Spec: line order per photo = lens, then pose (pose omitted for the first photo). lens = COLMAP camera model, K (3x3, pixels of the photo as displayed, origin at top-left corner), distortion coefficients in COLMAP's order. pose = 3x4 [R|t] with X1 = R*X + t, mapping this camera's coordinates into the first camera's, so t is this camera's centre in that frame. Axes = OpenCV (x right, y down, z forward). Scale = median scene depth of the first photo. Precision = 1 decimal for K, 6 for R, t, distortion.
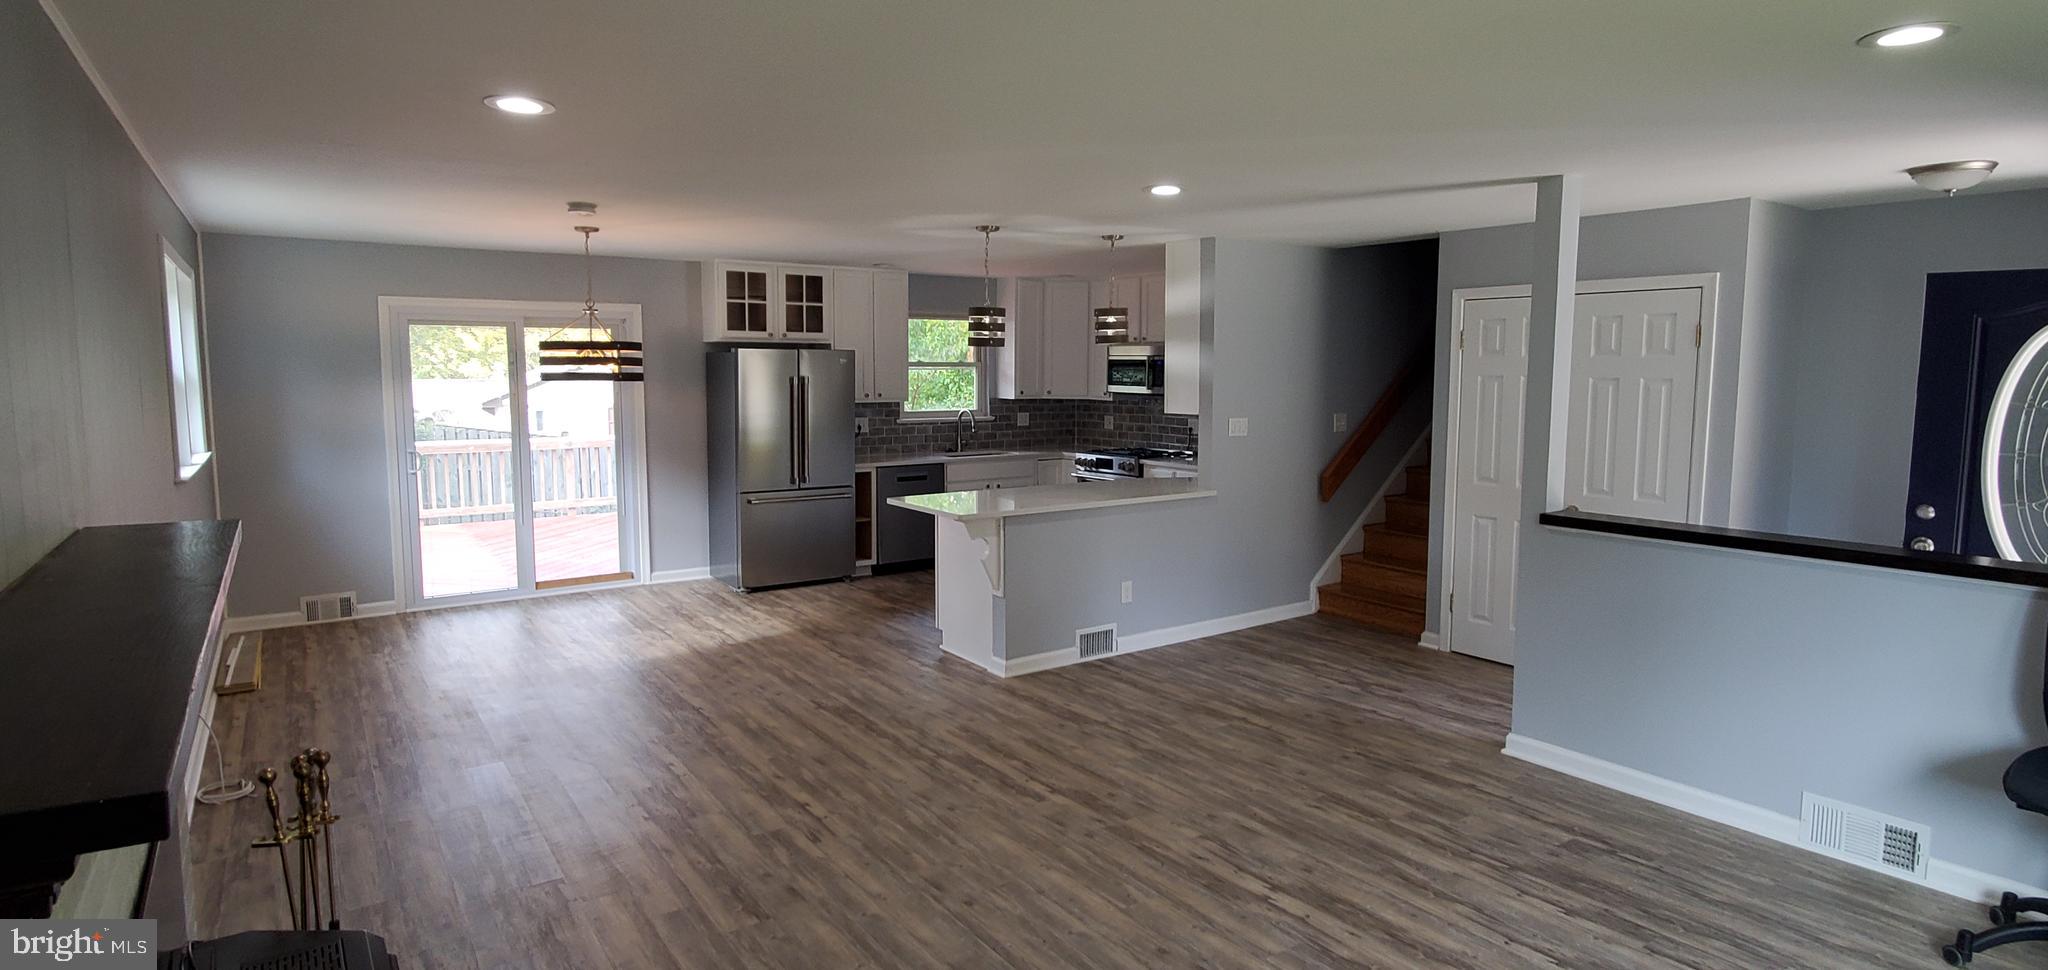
lens RADIAL K [[1045.7, 0, 1031.5], [0, 1045.7, 476.8], [0, 0, 1]] dist [0.012849, -0.014698]
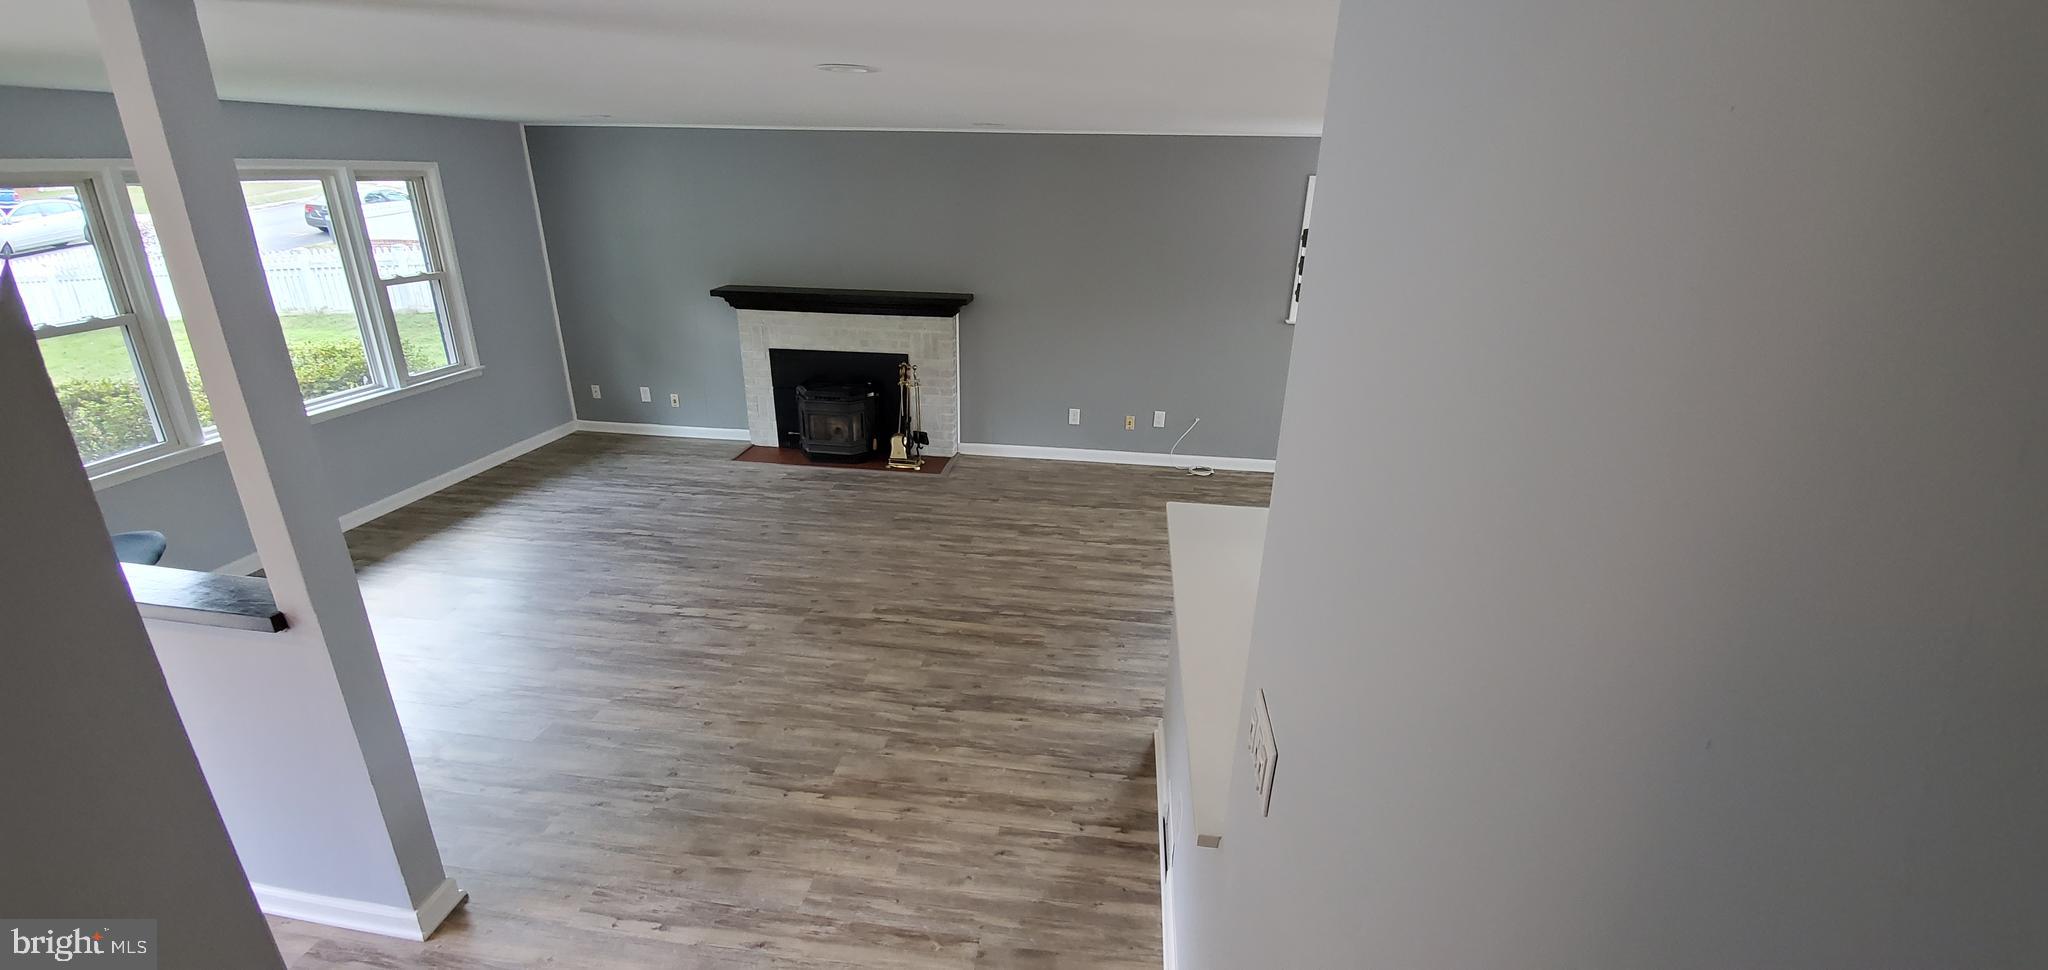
lens RADIAL K [[813.5, 0, 1014.9], [0, 813.5, 497.8], [0, 0, 1]] dist [0.010734, -0.015735]
pose [[-0.682789, 0.249324, -0.686758, 0.427772], [-0.097003, 0.900715, 0.423442, -0.213406], [0.724147, 0.355739, -0.590813, 1.268041]]
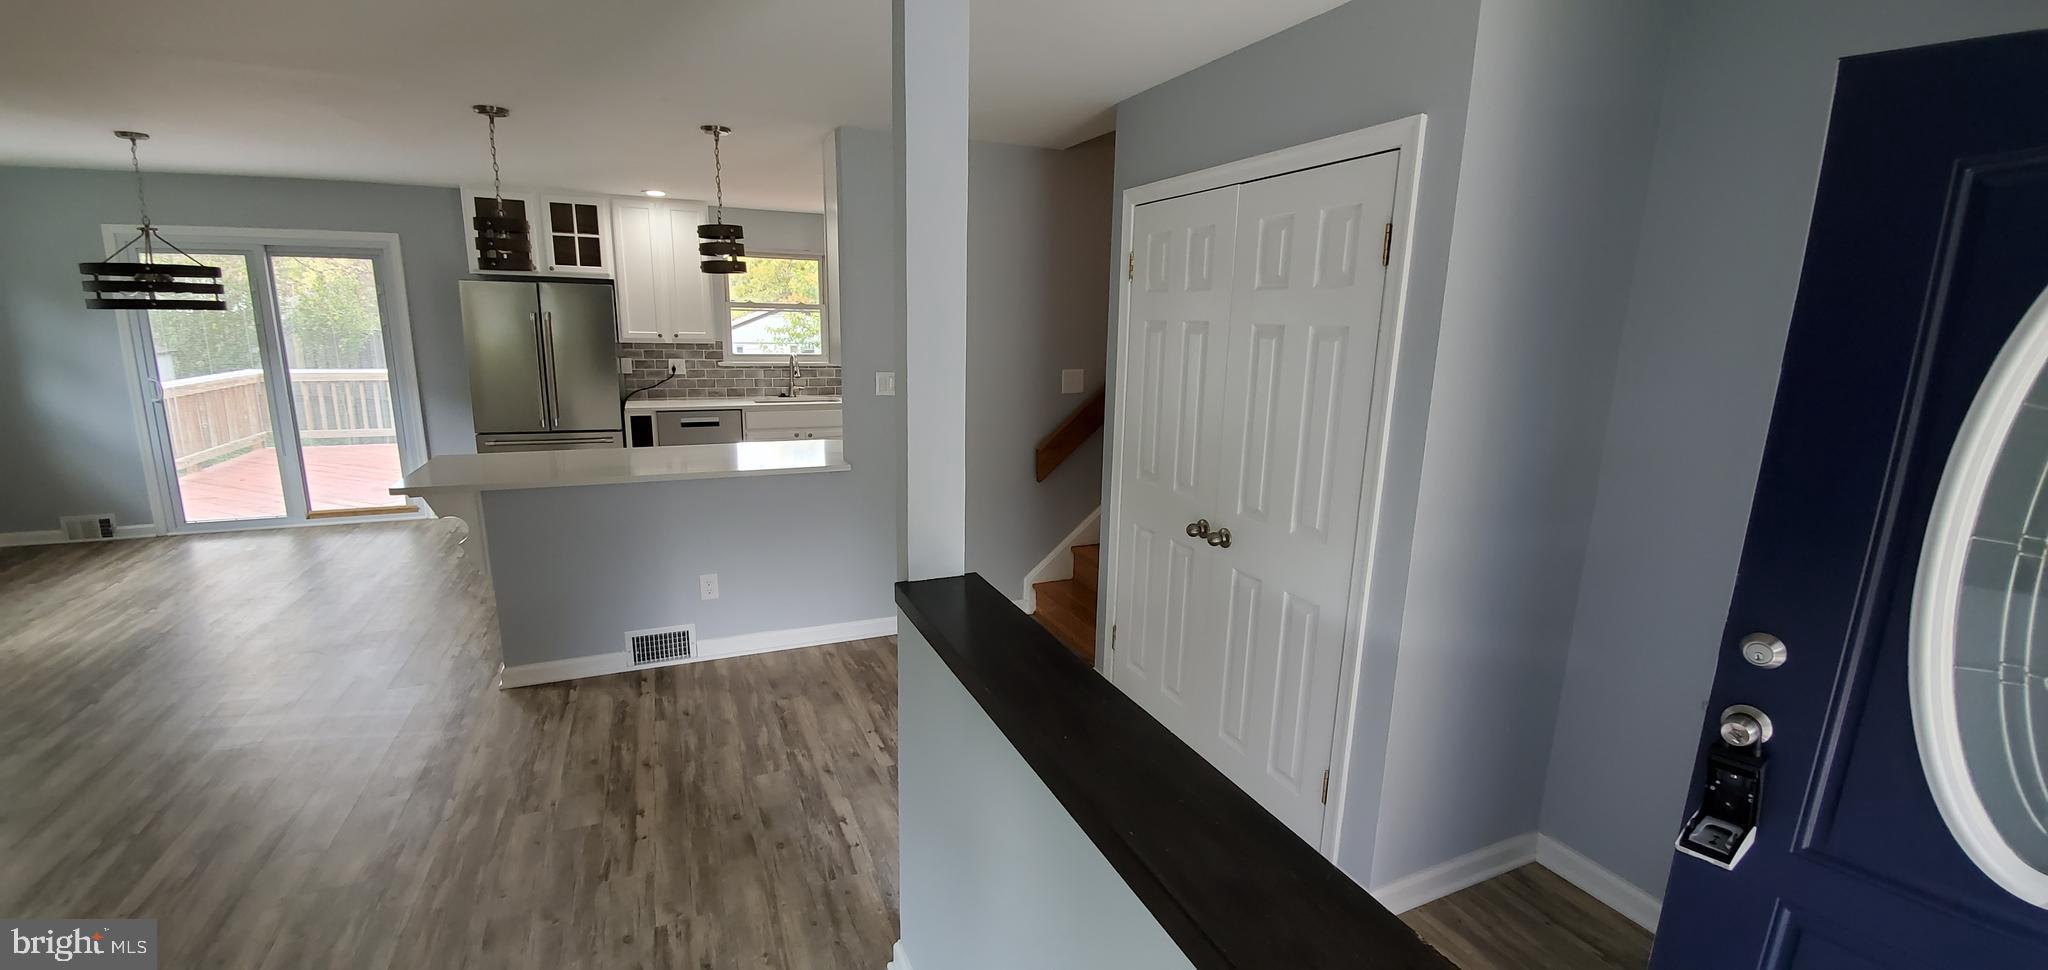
lens RADIAL K [[809.4, 0, 1019.2], [0, 809.4, 497.6], [0, 0, 1]] dist [0.021817, -0.022004]
pose [[0.979017, 0.062145, -0.194070, 0.499139], [-0.040497, 0.992702, 0.113590, -0.043614], [0.199712, -0.103348, 0.974389, 0.505291]]
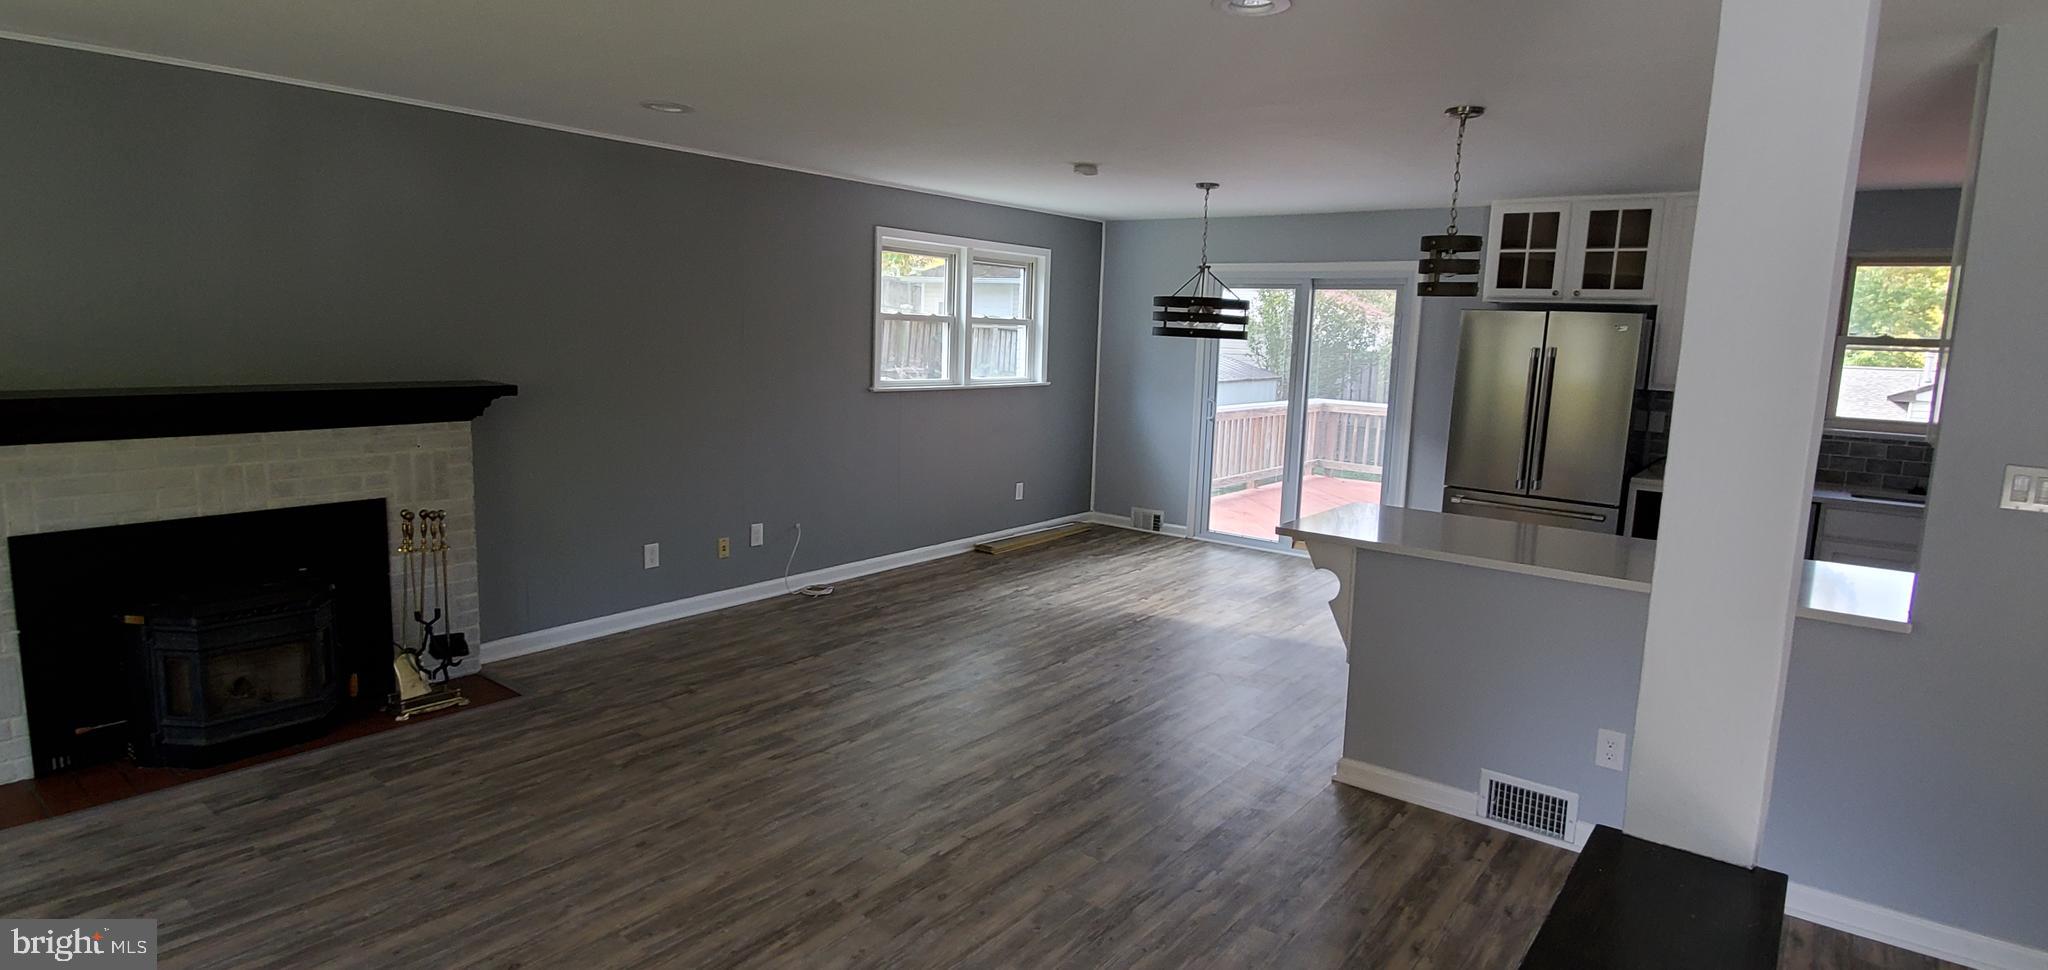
lens RADIAL K [[1045.7, 0, 1031.5], [0, 1045.7, 476.8], [0, 0, 1]] dist [0.012849, -0.014698]
pose [[0.292536, 0.145486, -0.945123, 0.559451], [-0.132062, 0.985035, 0.110753, -0.055388], [0.947092, 0.092415, 0.307371, 0.609005]]
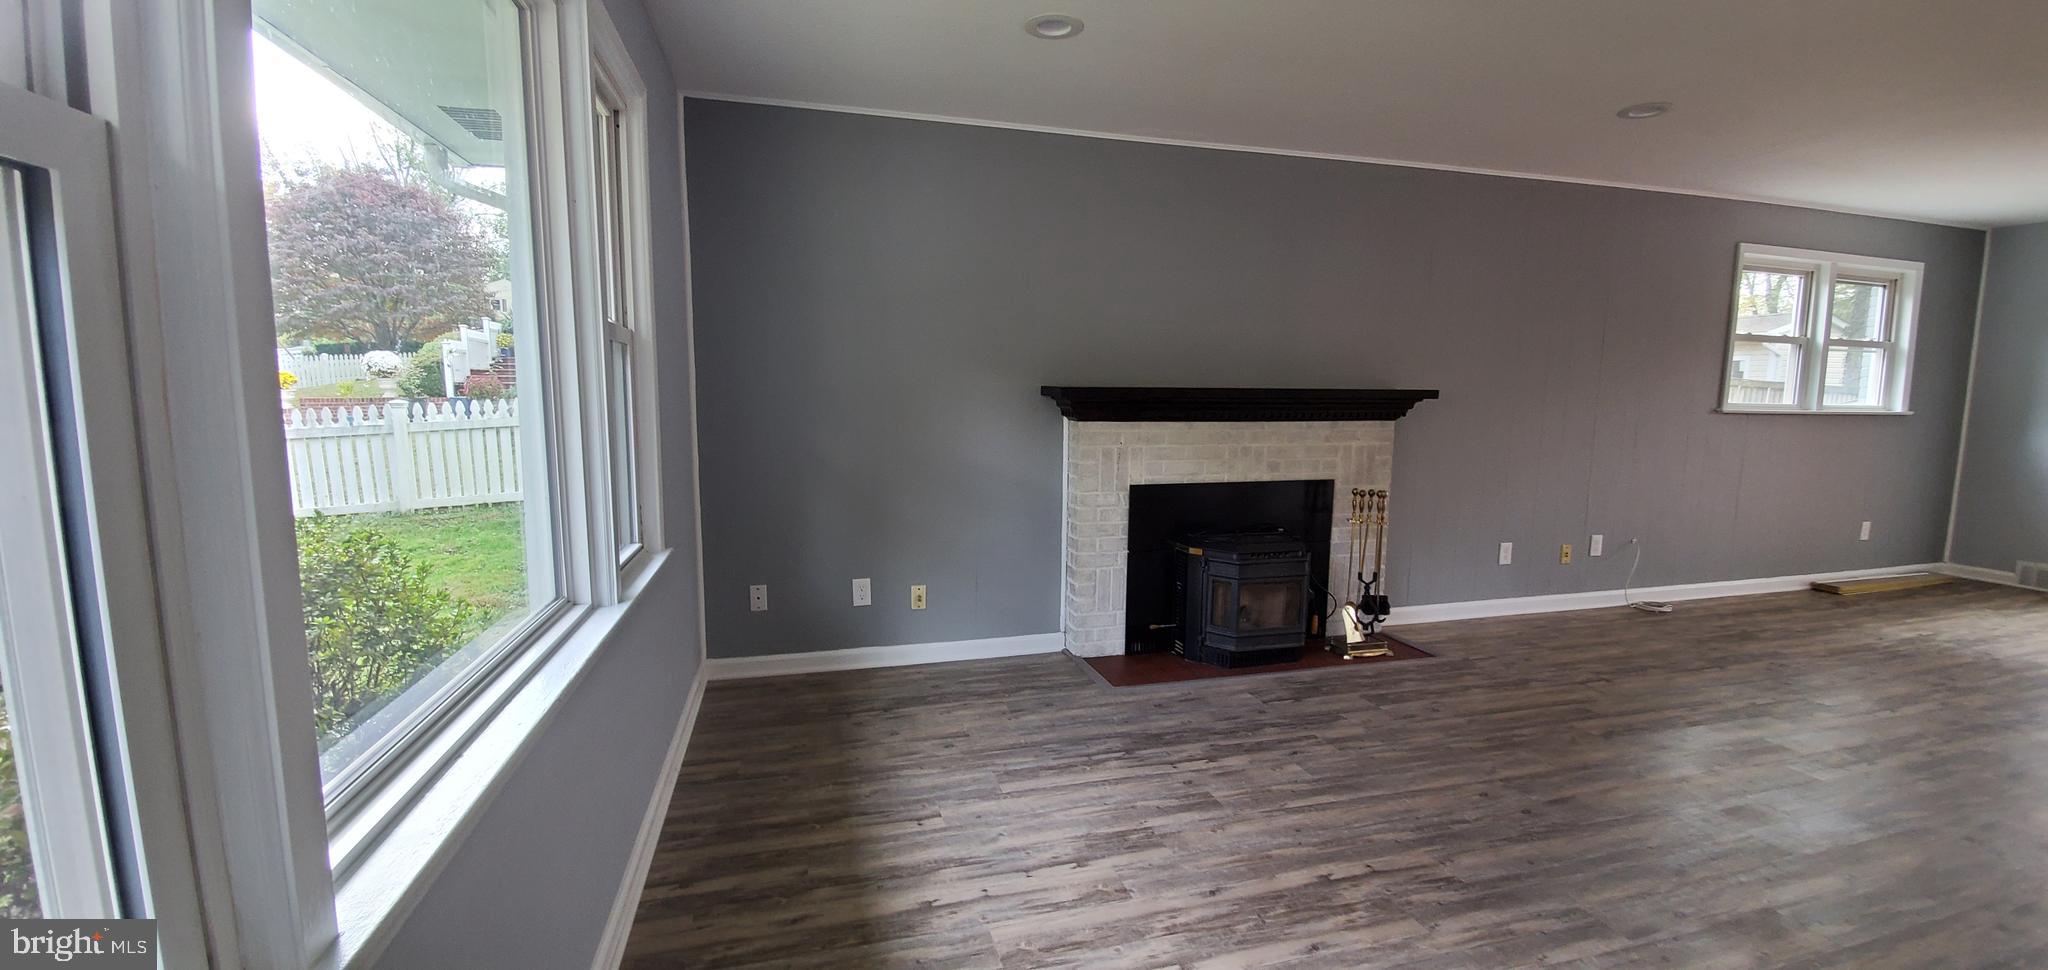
lens RADIAL K [[813.5, 0, 1014.9], [0, 813.5, 497.8], [0, 0, 1]] dist [0.010734, -0.015735]
pose [[-0.339362, 0.113231, -0.933816, 0.491819], [-0.105576, 0.981871, 0.157426, 0.039661], [0.934712, 0.152013, -0.321255, 0.361358]]
